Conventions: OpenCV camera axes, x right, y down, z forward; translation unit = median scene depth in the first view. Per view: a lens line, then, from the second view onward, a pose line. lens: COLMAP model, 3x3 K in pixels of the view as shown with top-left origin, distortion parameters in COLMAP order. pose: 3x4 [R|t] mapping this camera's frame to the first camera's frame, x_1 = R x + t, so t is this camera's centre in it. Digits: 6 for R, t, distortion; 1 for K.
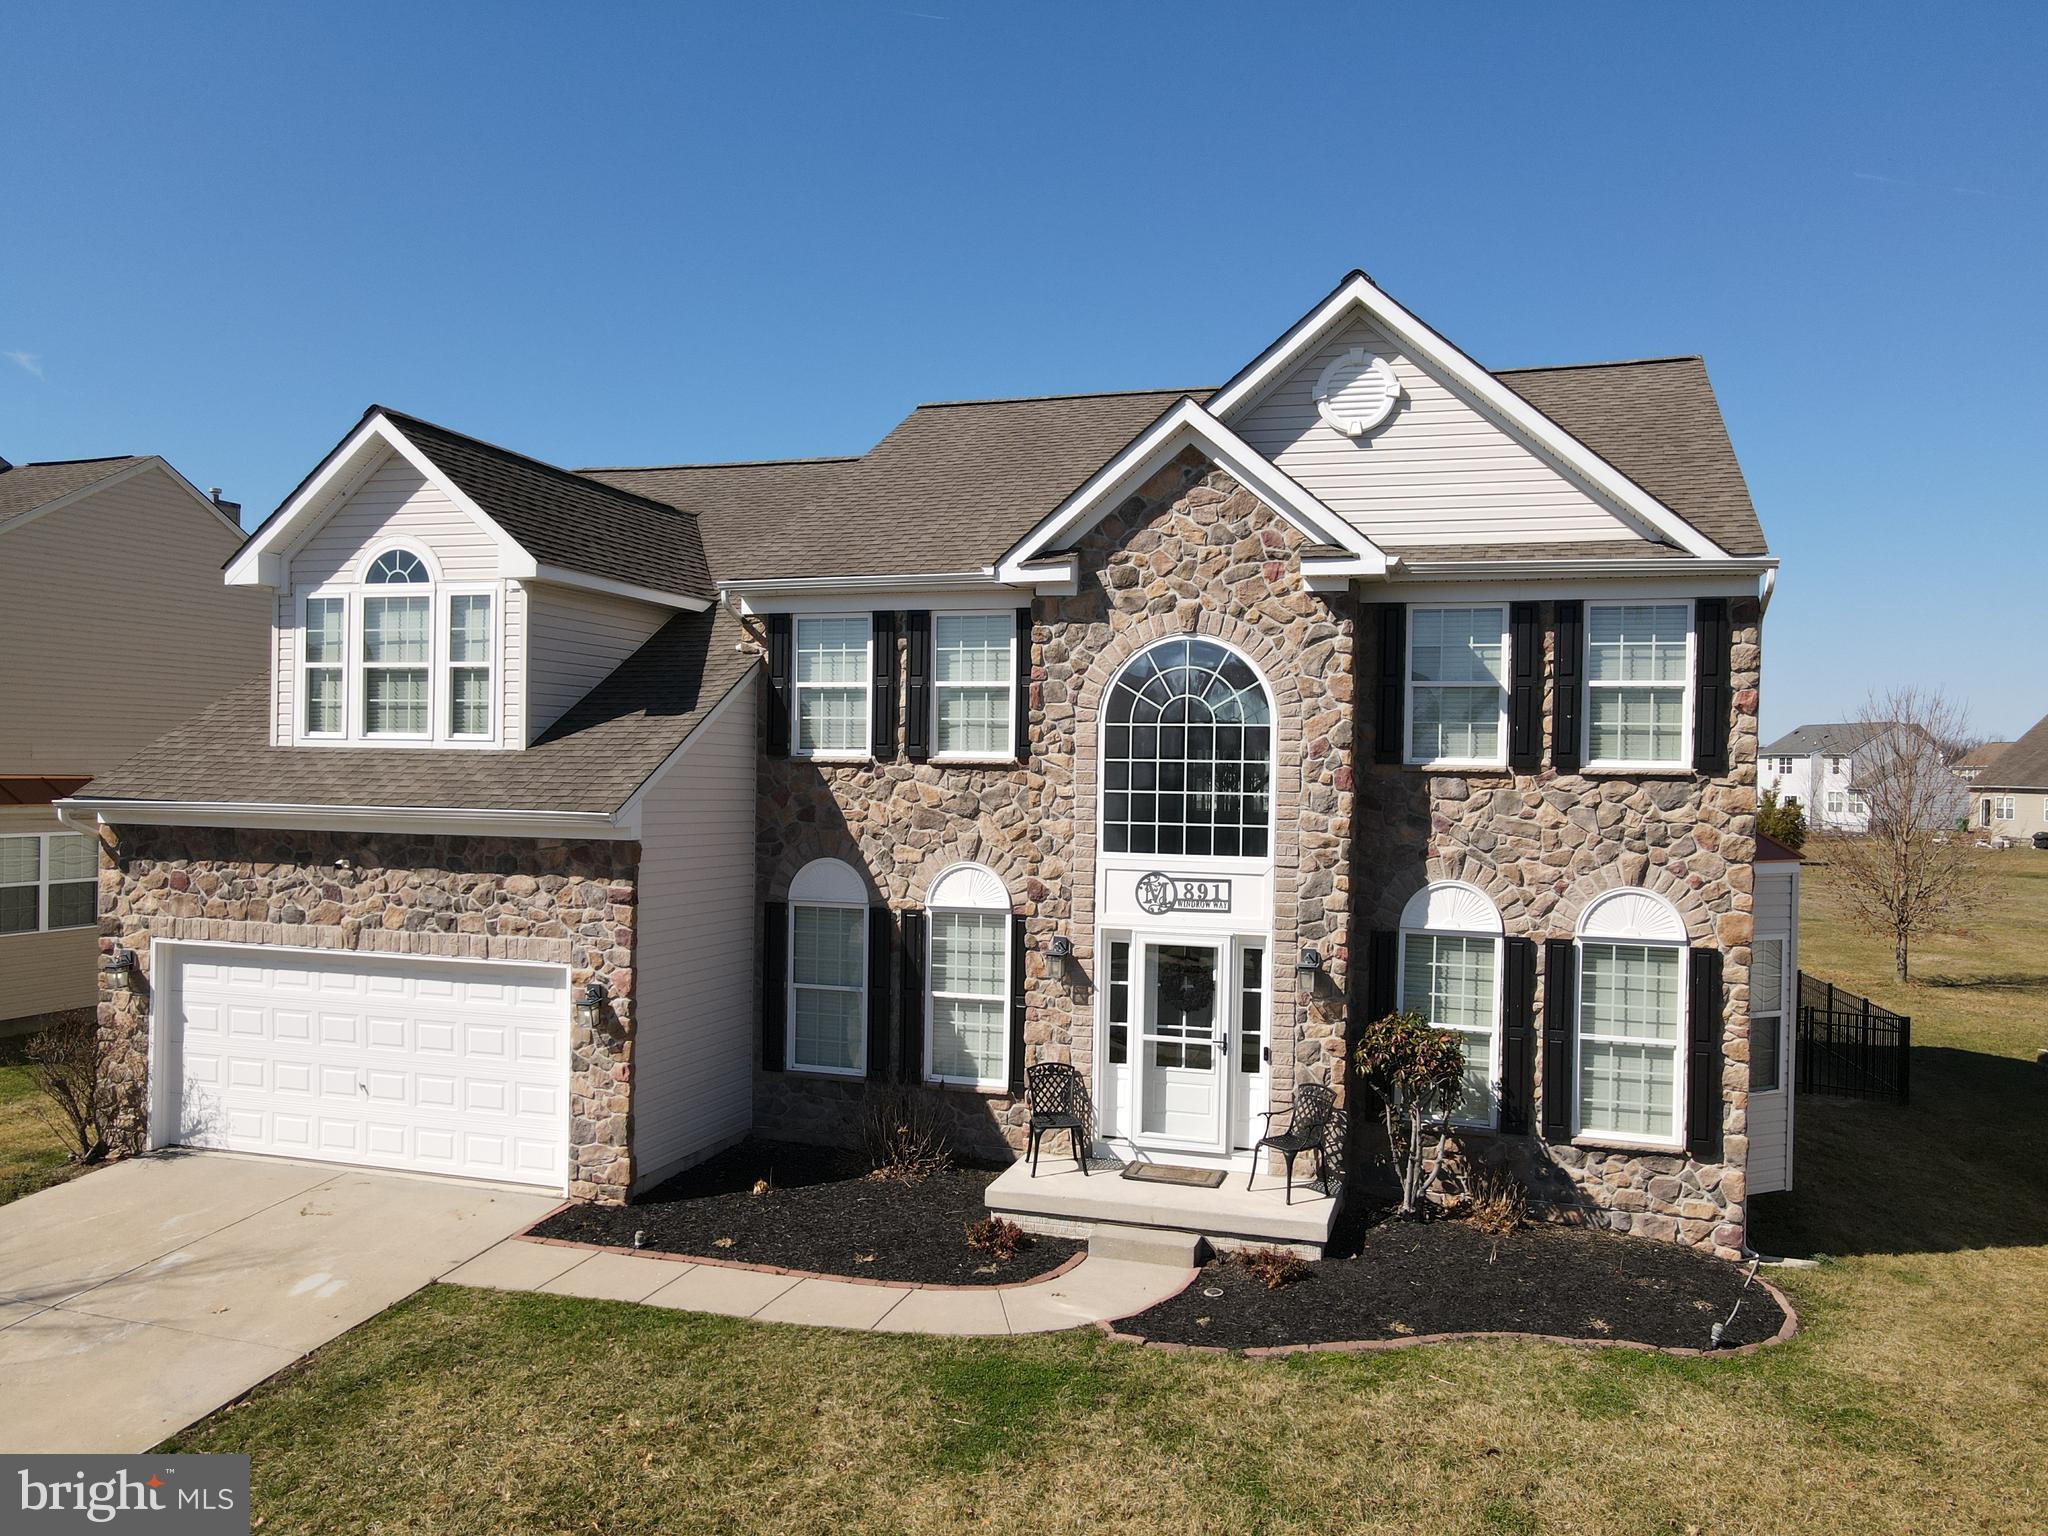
lens RADIAL K [[1510.9, 0, 1028.5], [0, 1510.9, 783.0], [0, 0, 1]] dist [-0.011522, 0.041726]
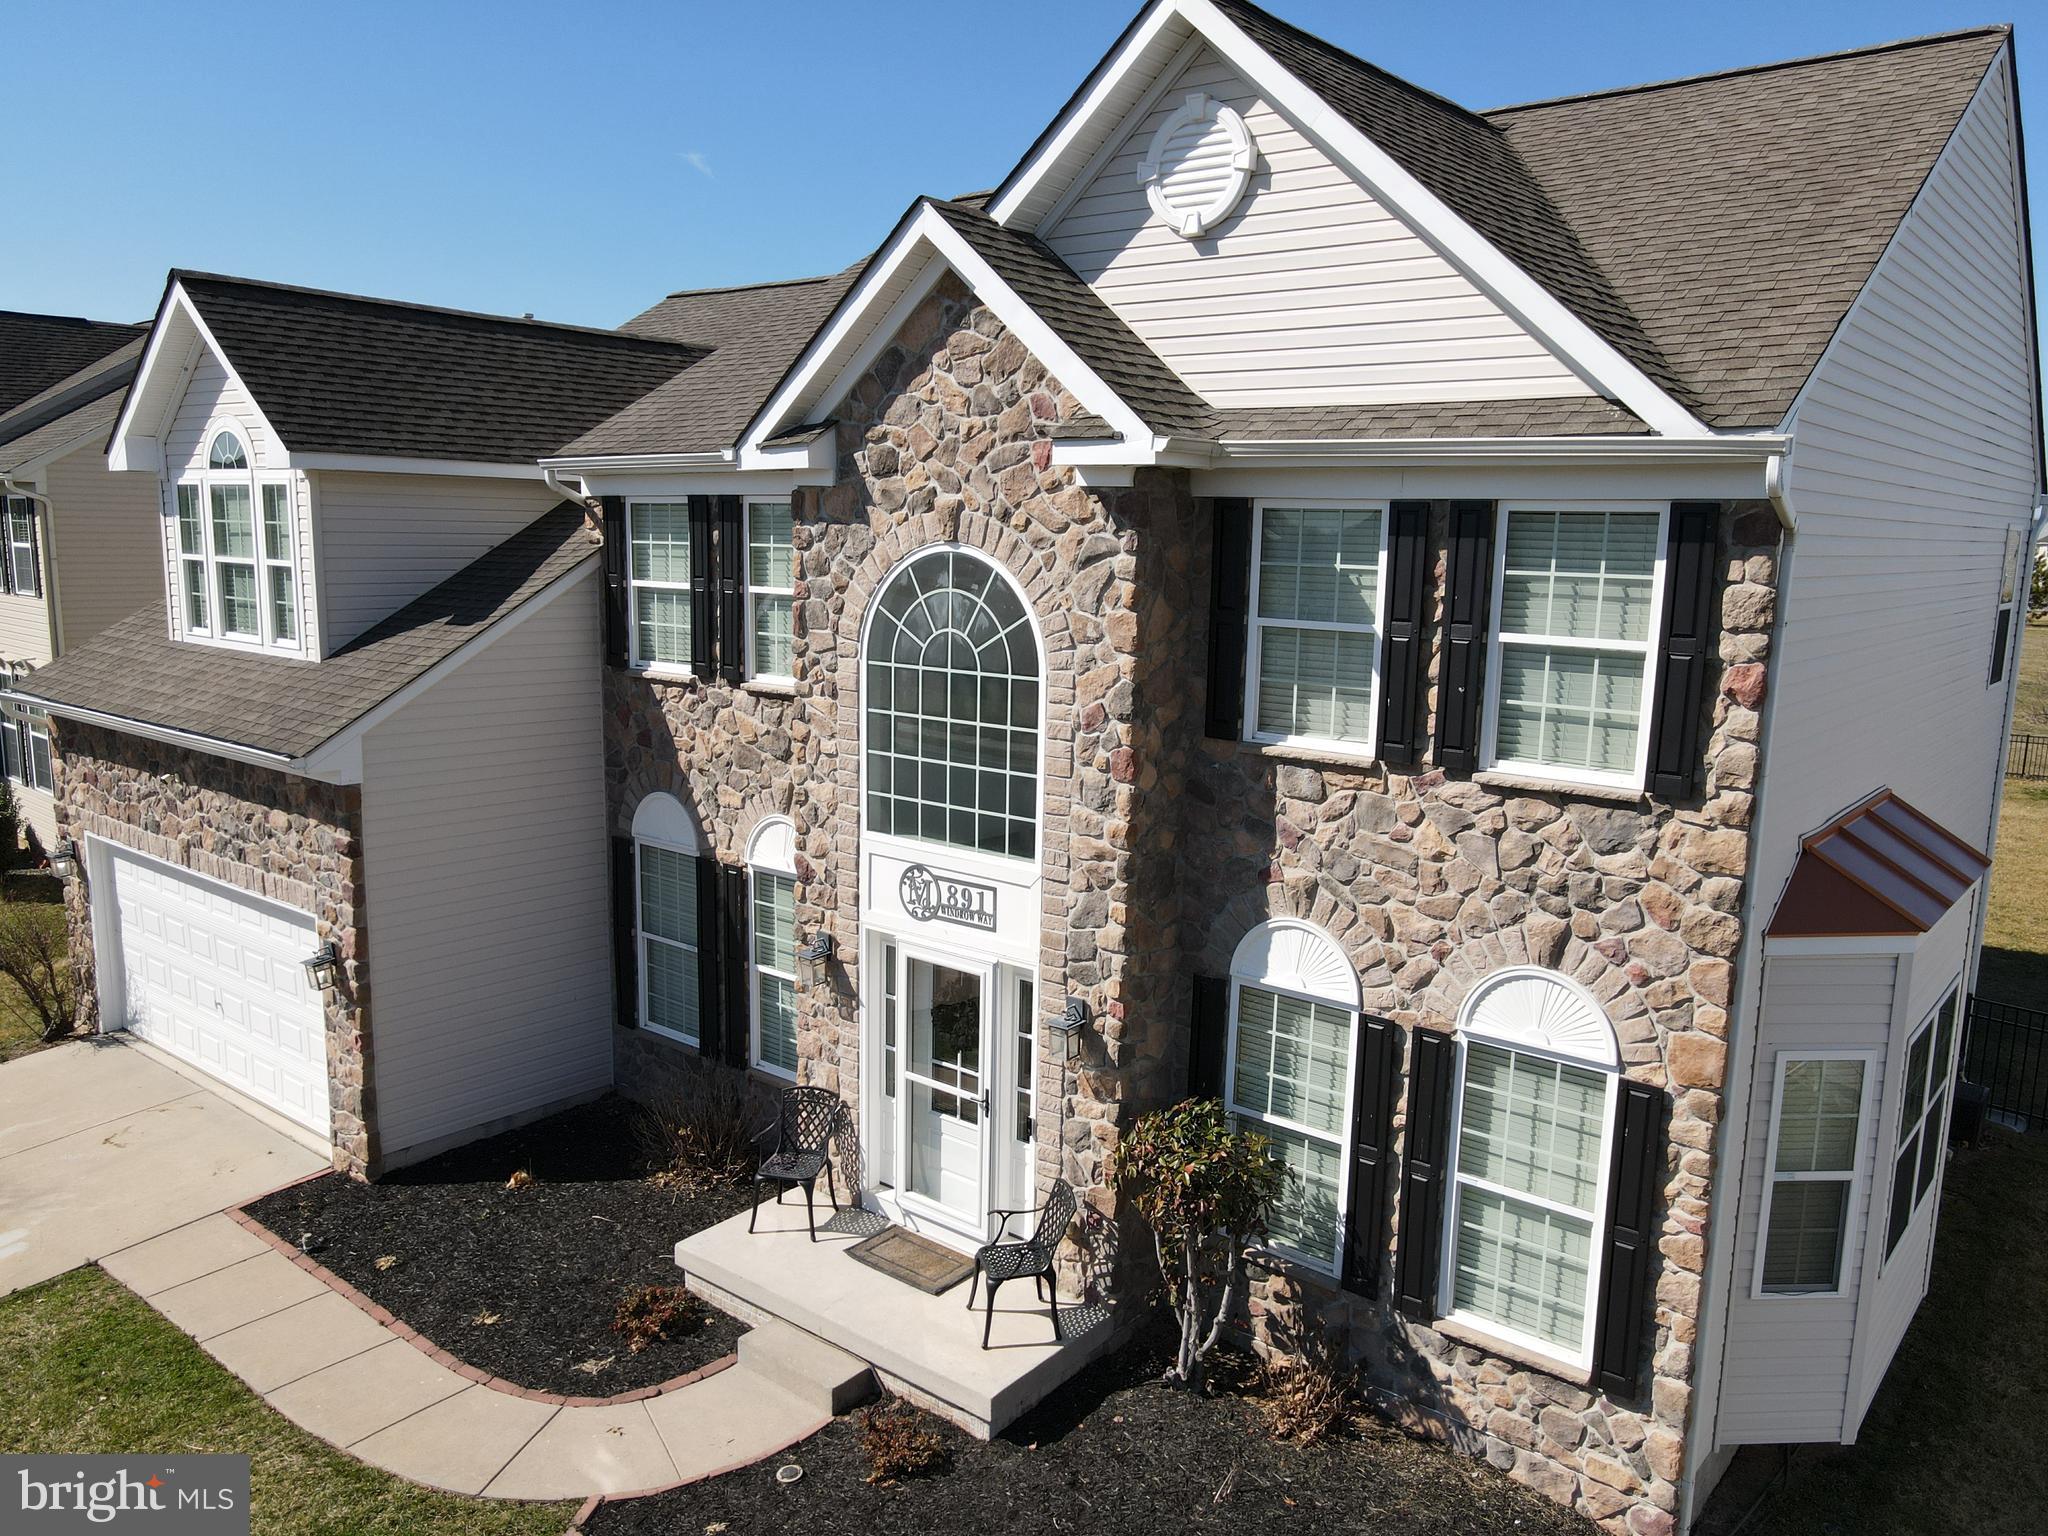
lens RADIAL K [[1510.9, 0, 1028.5], [0, 1510.9, 783.0], [0, 0, 1]] dist [-0.011522, 0.041726]
pose [[0.929384, 0.063562, -0.363601, 0.412268], [-0.007540, 0.988125, 0.153465, -0.098073], [0.369038, -0.139887, 0.918827, 0.347652]]
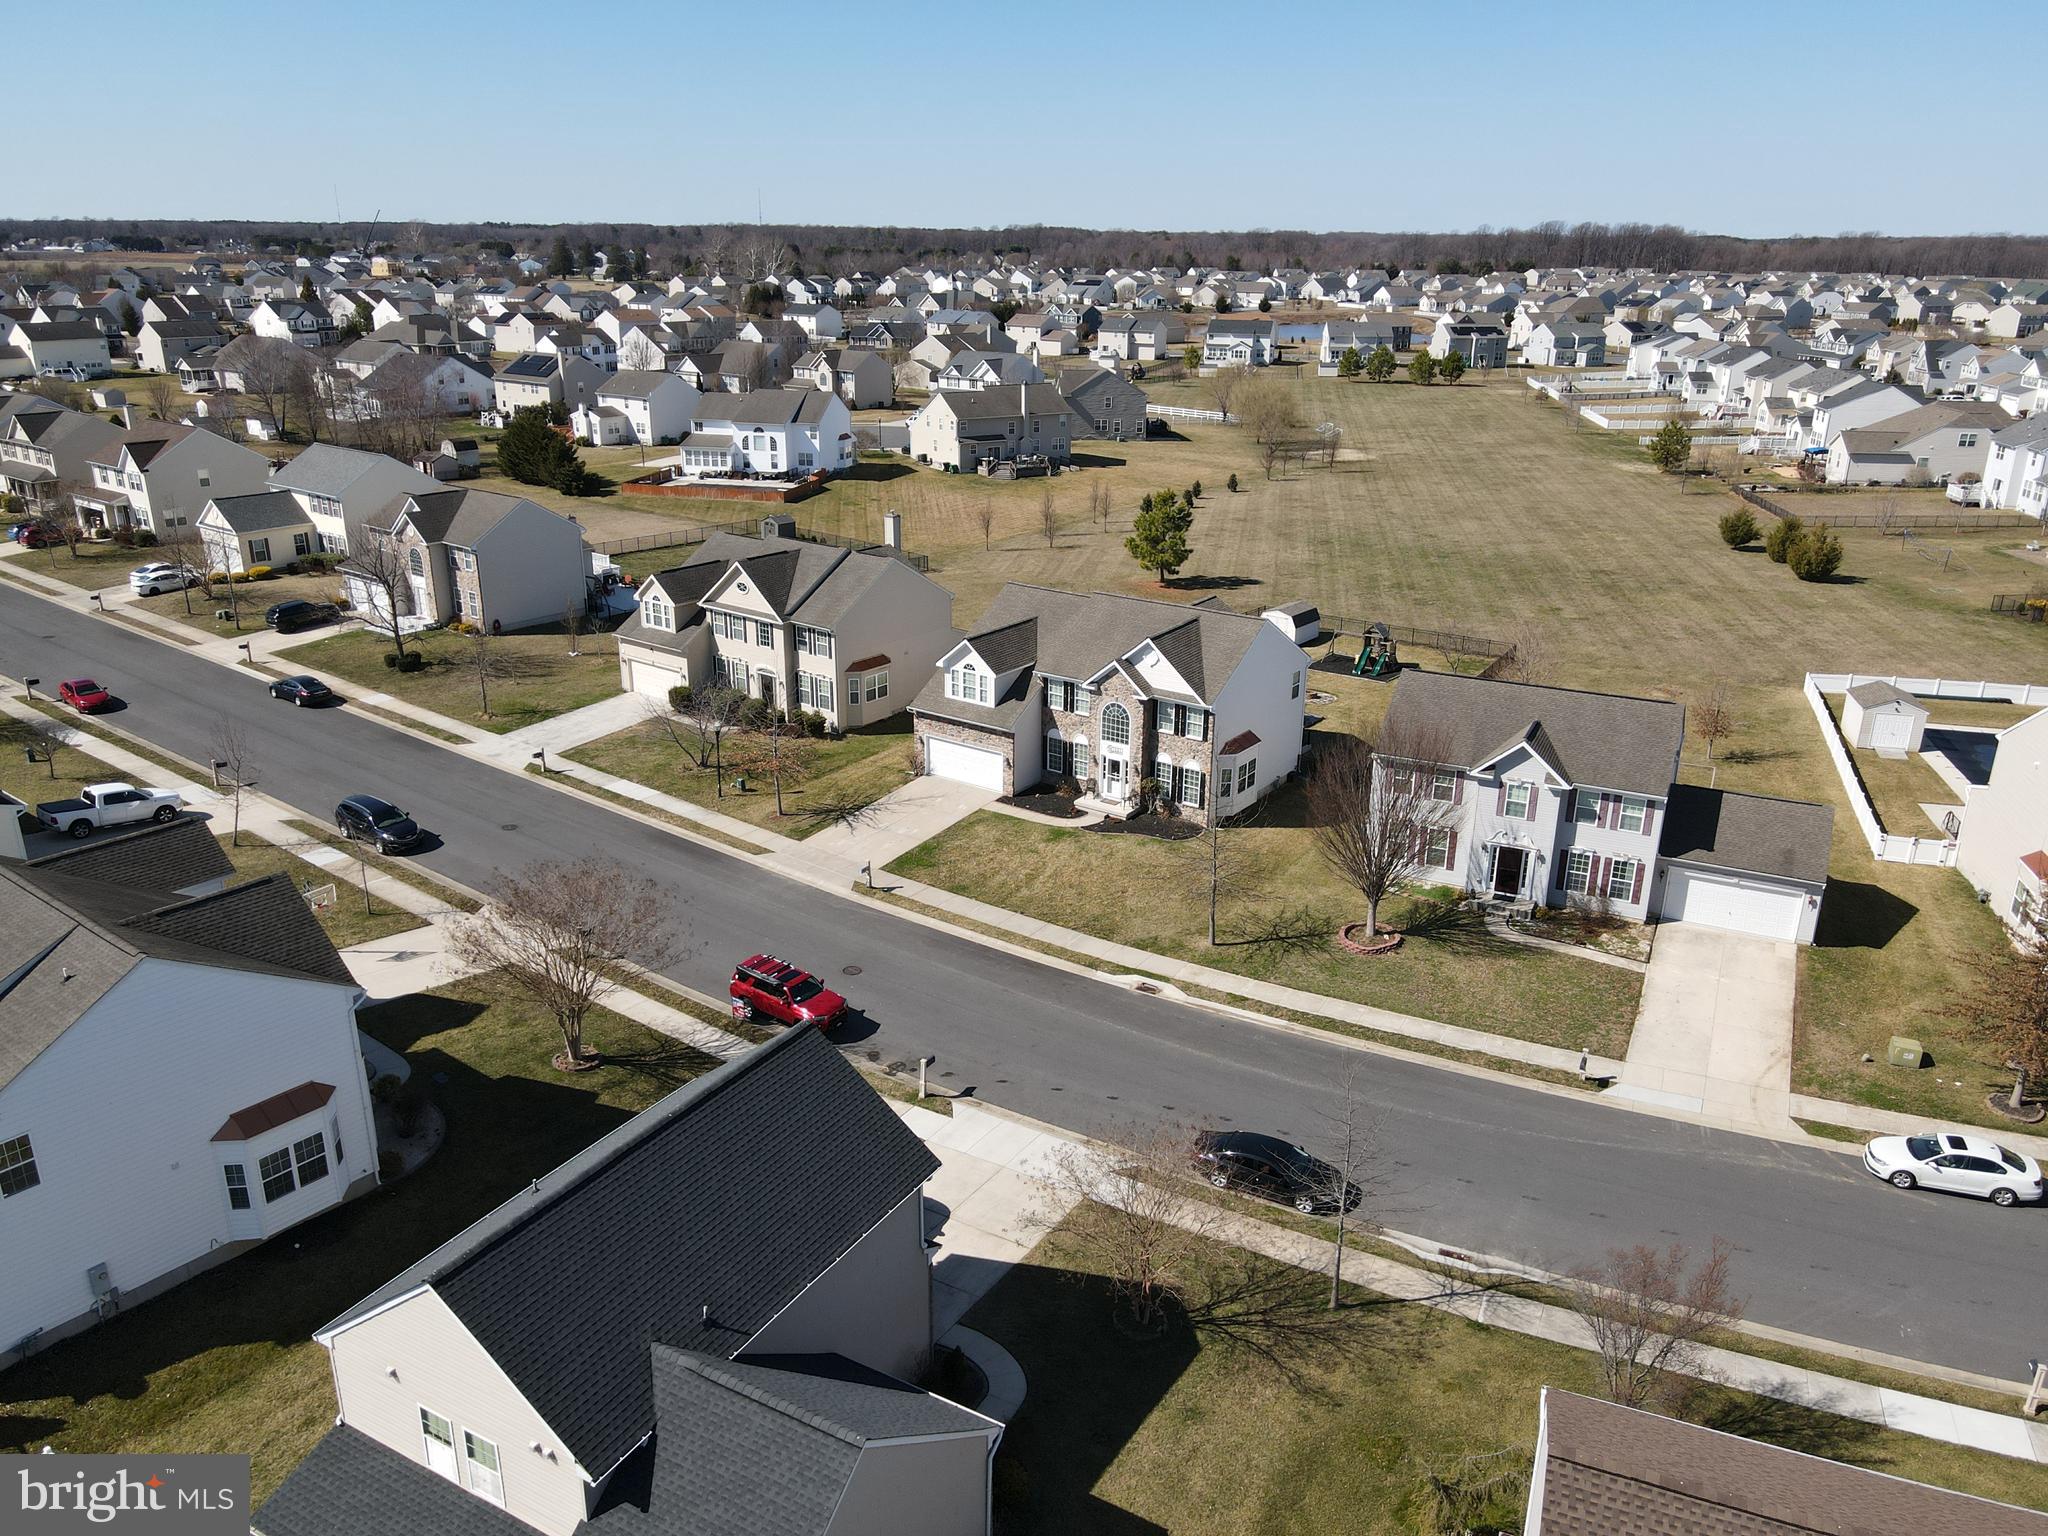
lens RADIAL K [[1510.9, 0, 1028.5], [0, 1510.9, 783.0], [0, 0, 1]] dist [-0.011522, 0.041726]
pose [[0.950929, 0.097004, -0.293808, 1.372849], [0.005105, 0.944535, 0.328370, -1.543093], [0.309366, -0.313757, 0.897691, -3.826114]]
